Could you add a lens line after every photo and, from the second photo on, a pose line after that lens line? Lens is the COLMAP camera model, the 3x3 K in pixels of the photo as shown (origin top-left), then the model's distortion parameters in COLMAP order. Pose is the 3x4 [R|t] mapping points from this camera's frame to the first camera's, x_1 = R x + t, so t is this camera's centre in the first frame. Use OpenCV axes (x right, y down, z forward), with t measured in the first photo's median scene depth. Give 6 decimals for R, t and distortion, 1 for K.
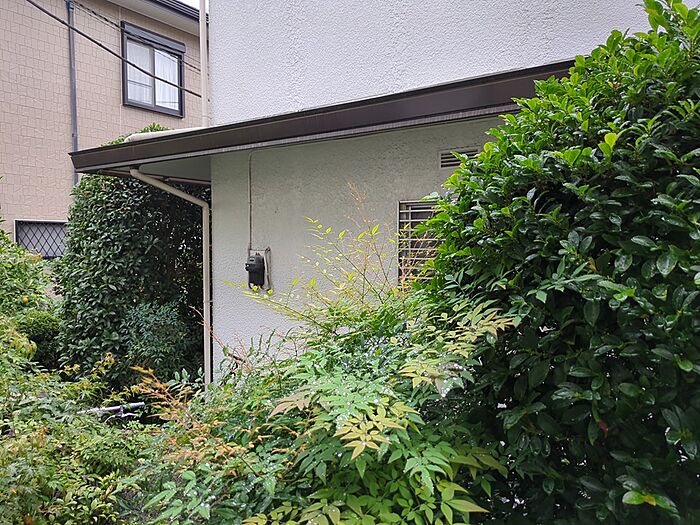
lens RADIAL K [[523.0, 0, 350.0], [0, 523.0, 262.5], [0, 0, 1]] dist [0.039552, -0.000678]
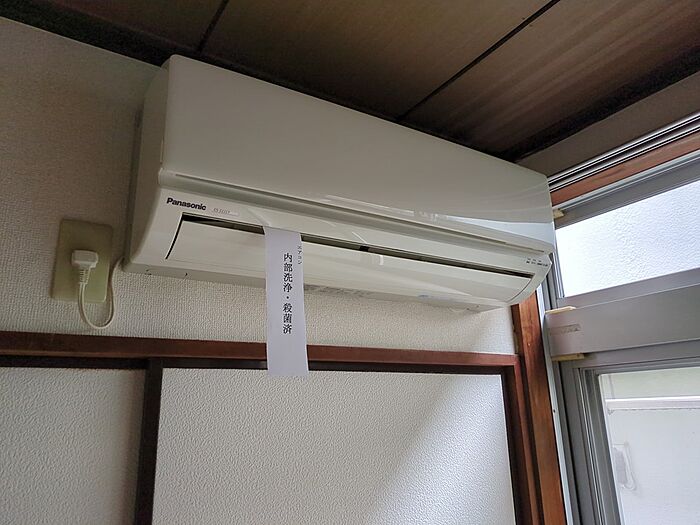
lens RADIAL K [[523.0, 0, 350.0], [0, 523.0, 262.5], [0, 0, 1]] dist [0.039552, -0.000678]
pose [[0.928157, -0.124503, -0.350747, -1.467231], [0.012789, 0.952502, -0.304264, -0.311837], [0.371969, 0.277919, 0.885664, -0.944232]]
